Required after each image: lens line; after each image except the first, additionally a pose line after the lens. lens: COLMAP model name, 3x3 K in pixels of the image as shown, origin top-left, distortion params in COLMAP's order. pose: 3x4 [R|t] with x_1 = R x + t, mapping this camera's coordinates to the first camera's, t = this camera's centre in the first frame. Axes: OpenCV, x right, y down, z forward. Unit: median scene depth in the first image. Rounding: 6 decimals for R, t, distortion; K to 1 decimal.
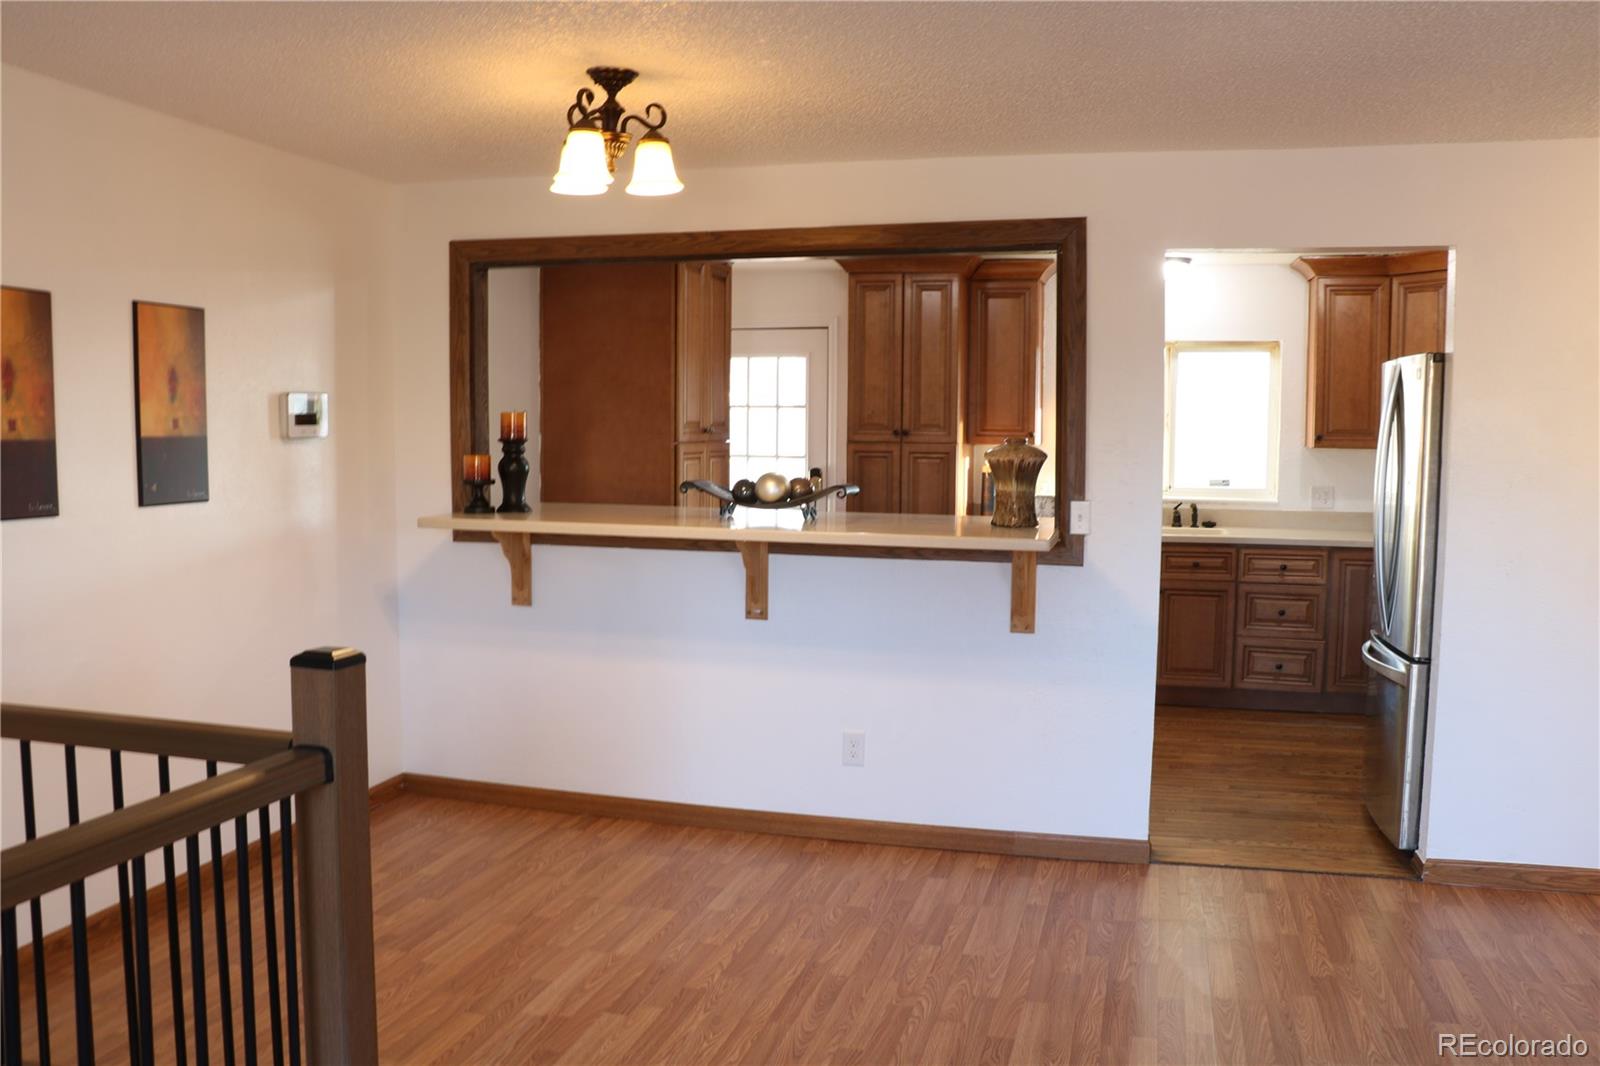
lens RADIAL K [[1451.7, 0, 800.0], [0, 1451.7, 533.0], [0, 0, 1]] dist [-0.206396, 0.194833]
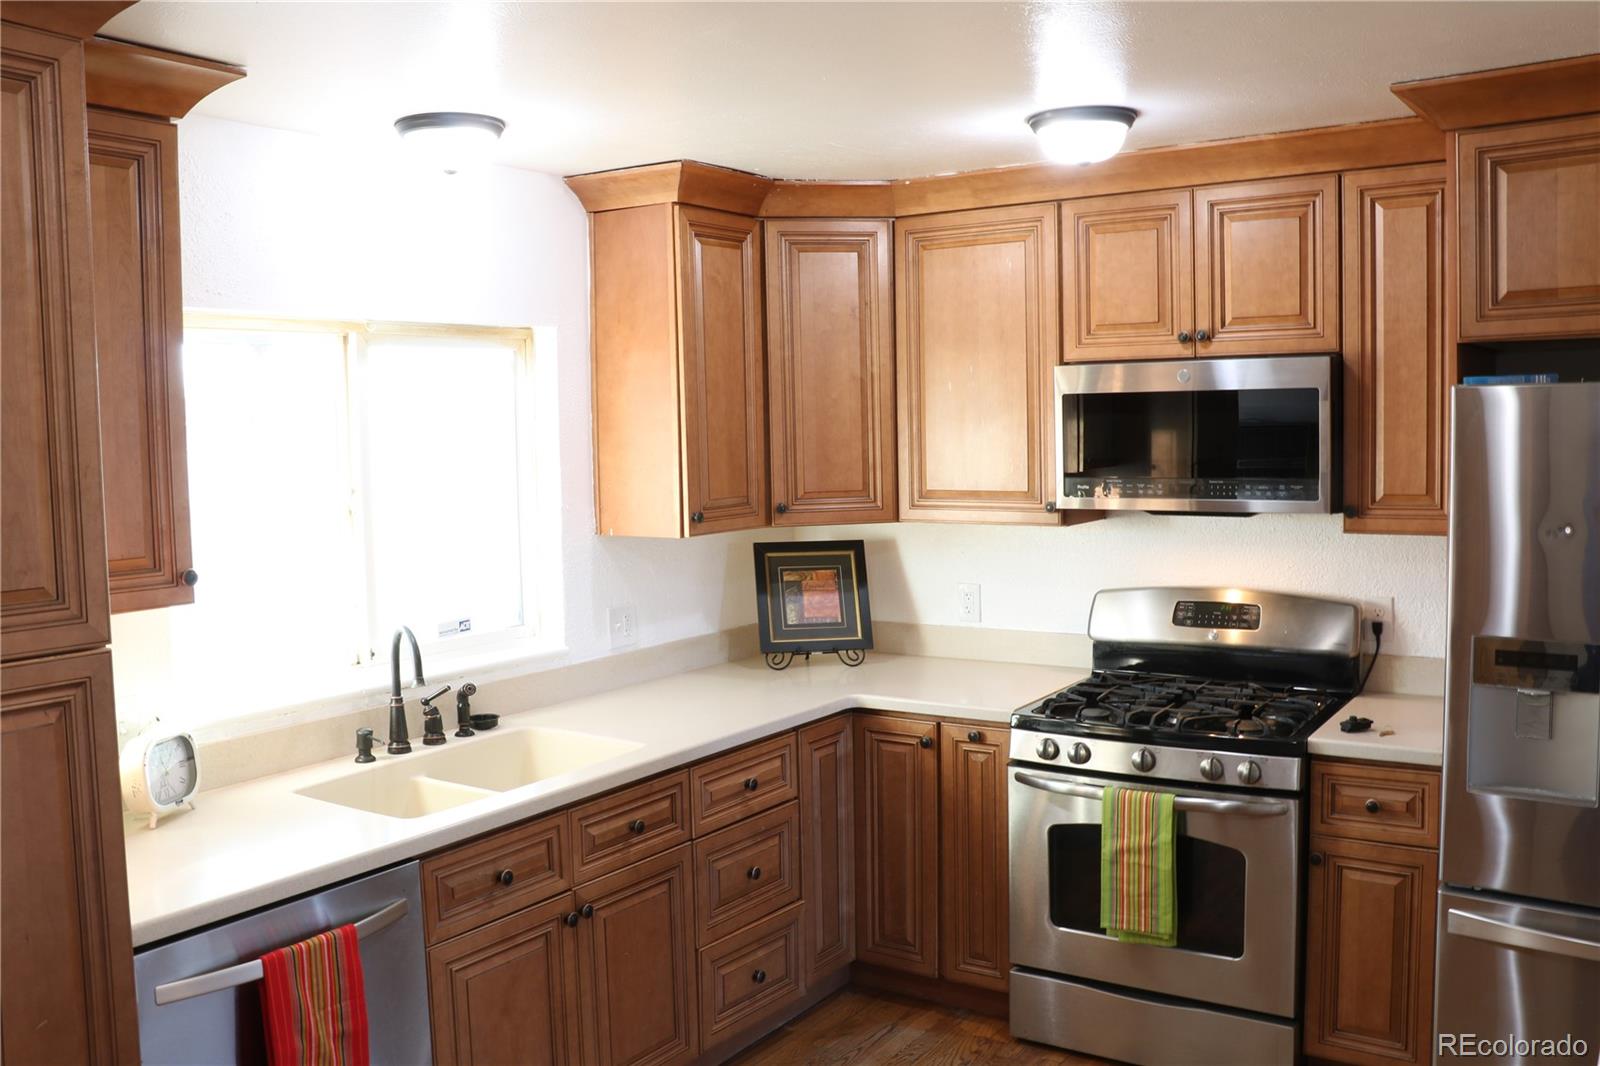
lens RADIAL K [[1397.2, 0, 800.0], [0, 1397.2, 533.0], [0, 0, 1]] dist [-0.168854, 0.197811]
pose [[0.314799, -0.086616, 0.945198, -0.105809], [0.091584, 0.993953, 0.060581, -0.090871], [-0.944730, 0.067494, 0.320828, 0.816577]]
